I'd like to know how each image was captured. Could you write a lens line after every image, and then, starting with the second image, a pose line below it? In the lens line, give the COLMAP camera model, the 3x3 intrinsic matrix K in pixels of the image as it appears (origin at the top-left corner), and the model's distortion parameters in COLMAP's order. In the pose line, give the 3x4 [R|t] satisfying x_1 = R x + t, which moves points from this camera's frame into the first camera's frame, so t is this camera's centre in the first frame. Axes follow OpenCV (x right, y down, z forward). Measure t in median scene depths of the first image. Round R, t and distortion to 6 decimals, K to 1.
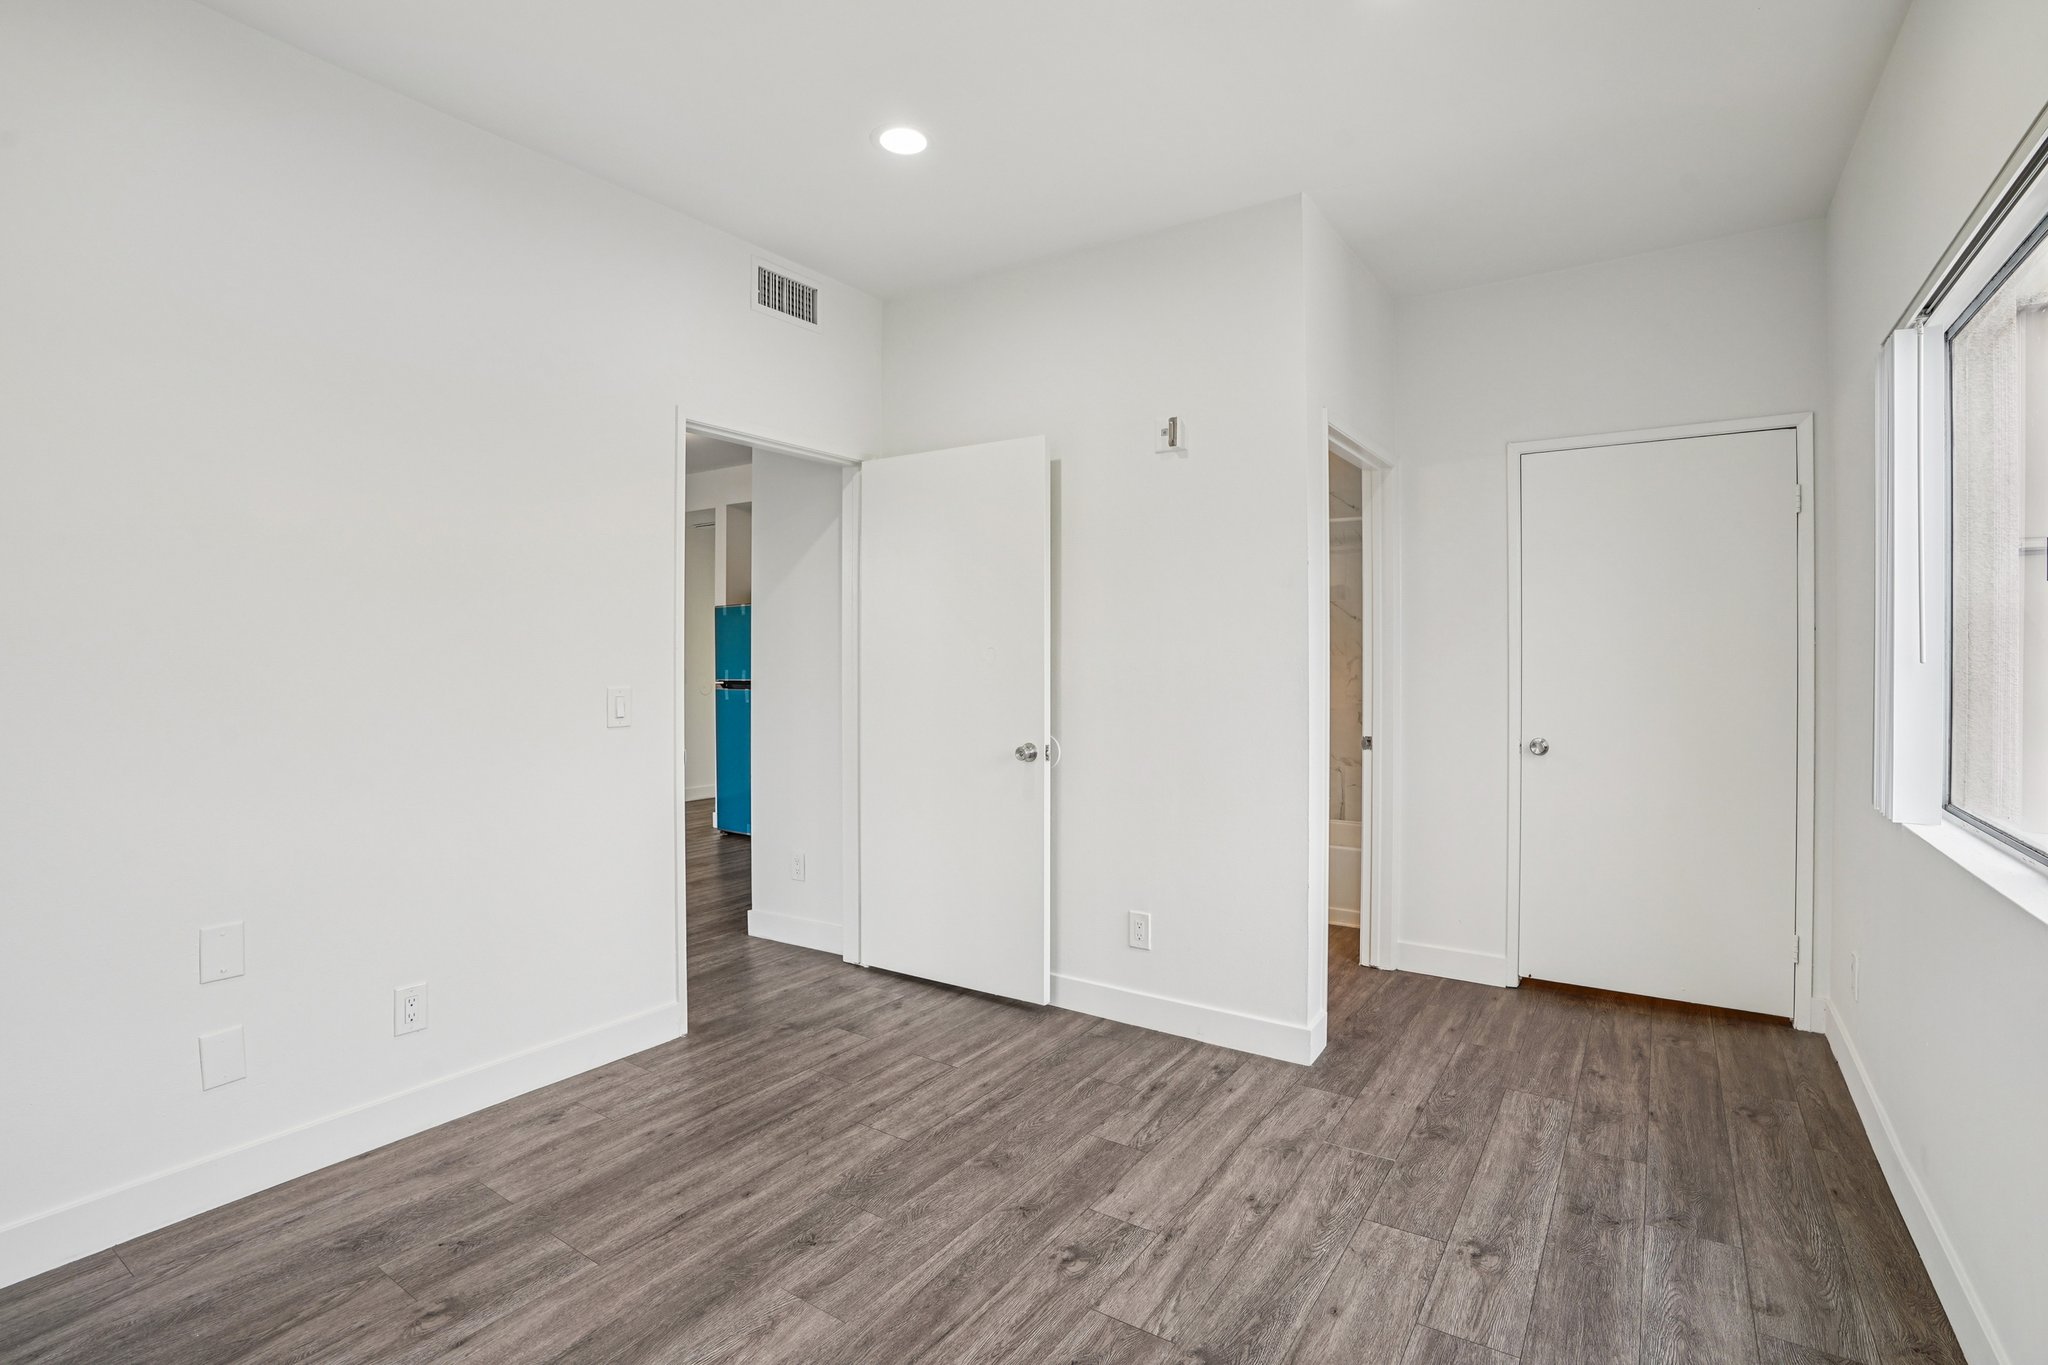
lens RADIAL K [[971.5, 0, 1025.2], [0, 971.5, 671.8], [0, 0, 1]] dist [-0.054914, 0.015330]
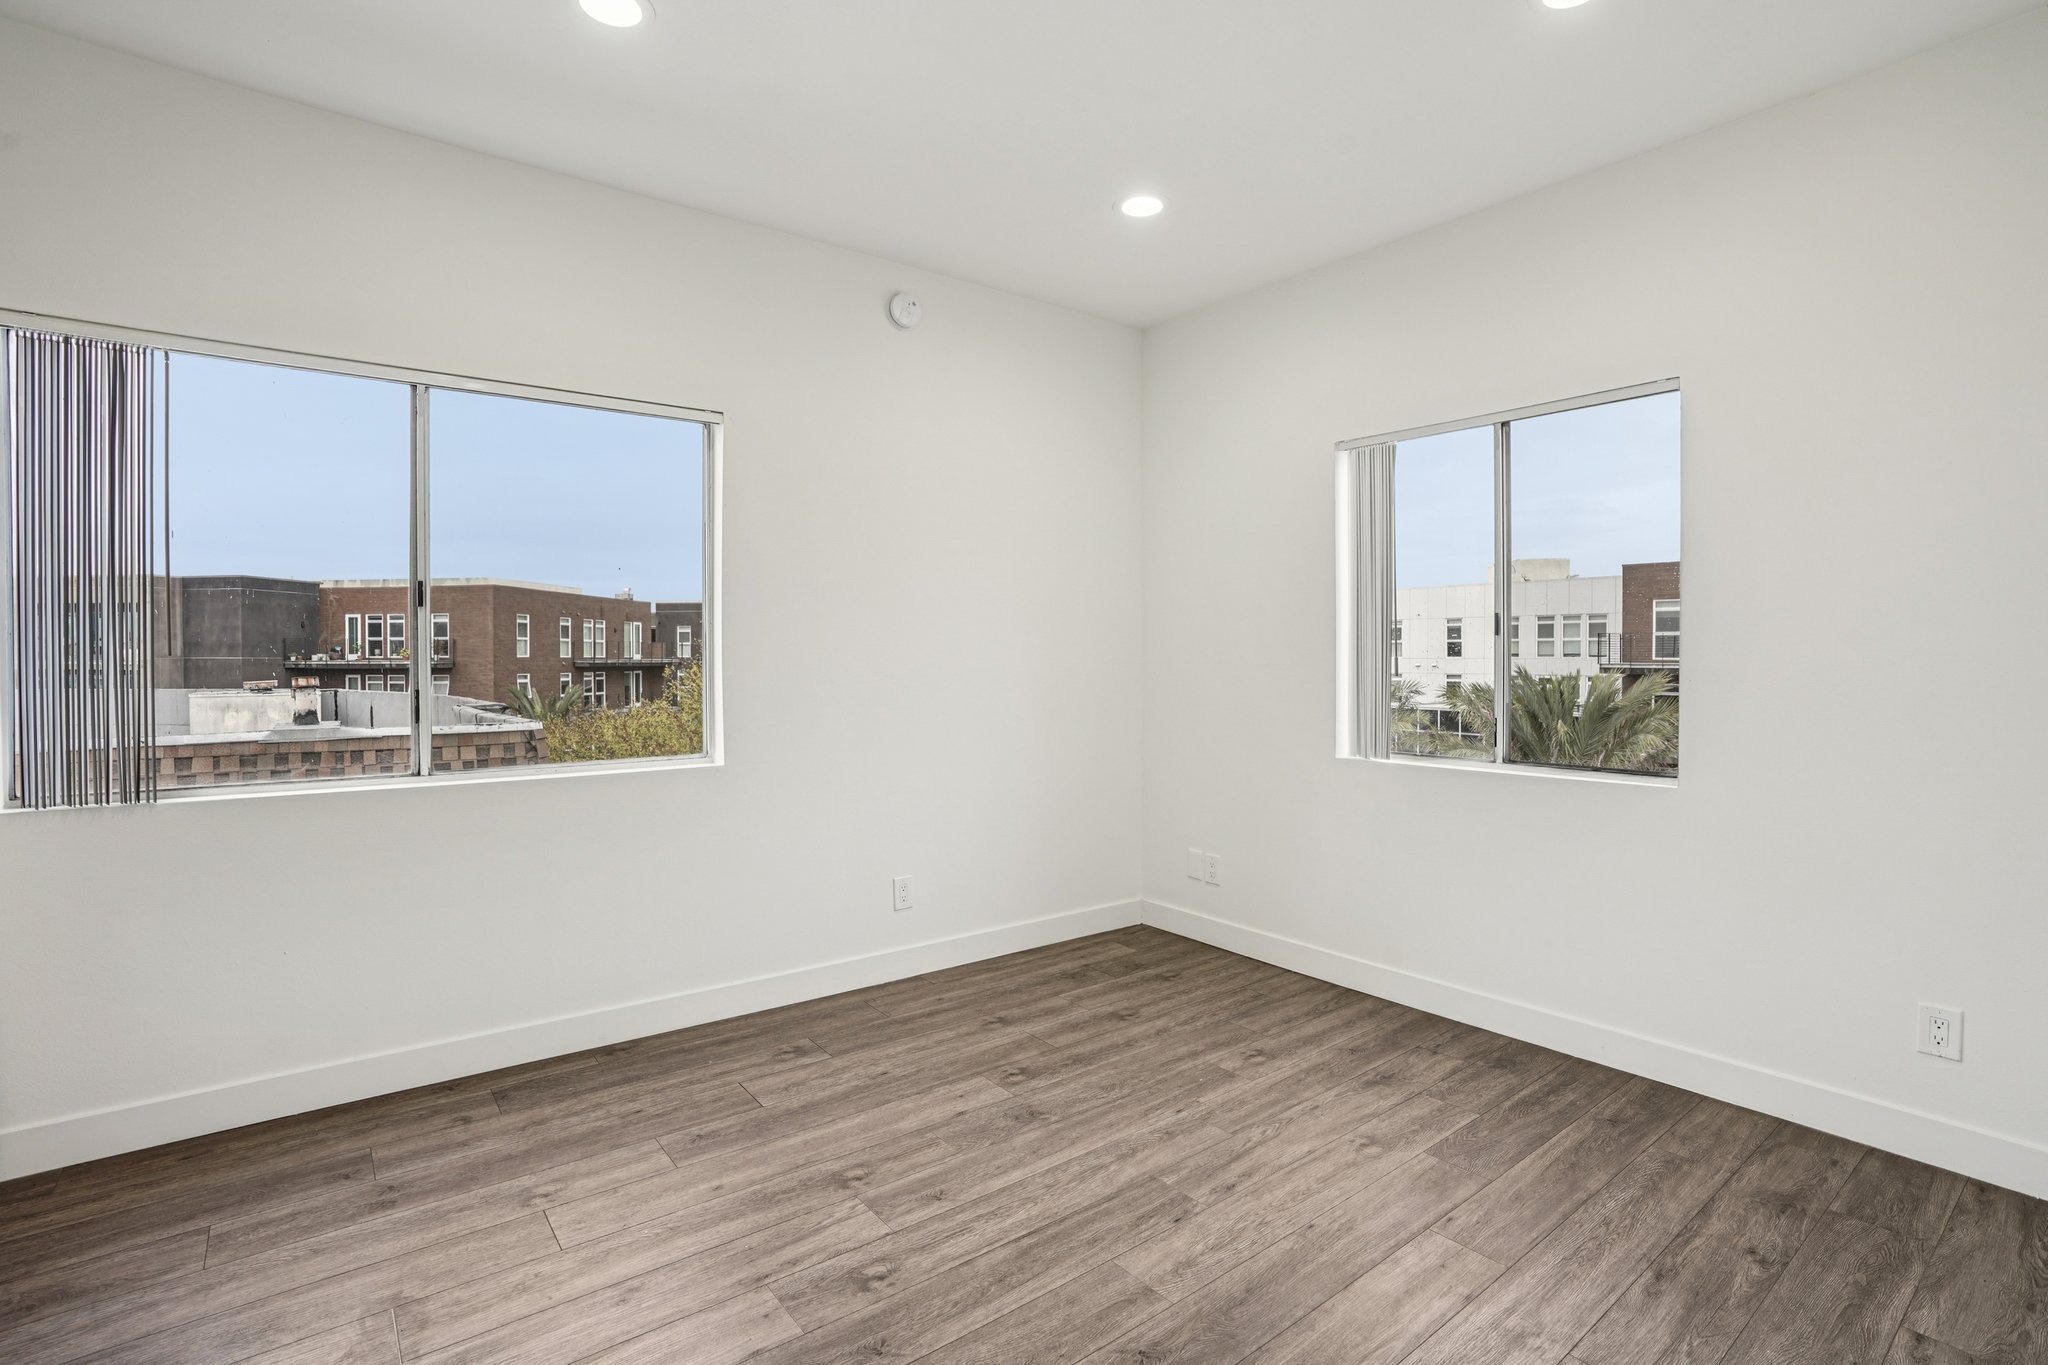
lens RADIAL K [[971.5, 0, 1021.4], [0, 971.5, 684.8], [0, 0, 1]] dist [-0.054914, 0.015330]
pose [[-0.950346, -0.011422, 0.310984, -0.396901], [0.002218, 0.999052, 0.043470, -0.023123], [-0.311186, 0.042002, -0.949420, 1.907797]]
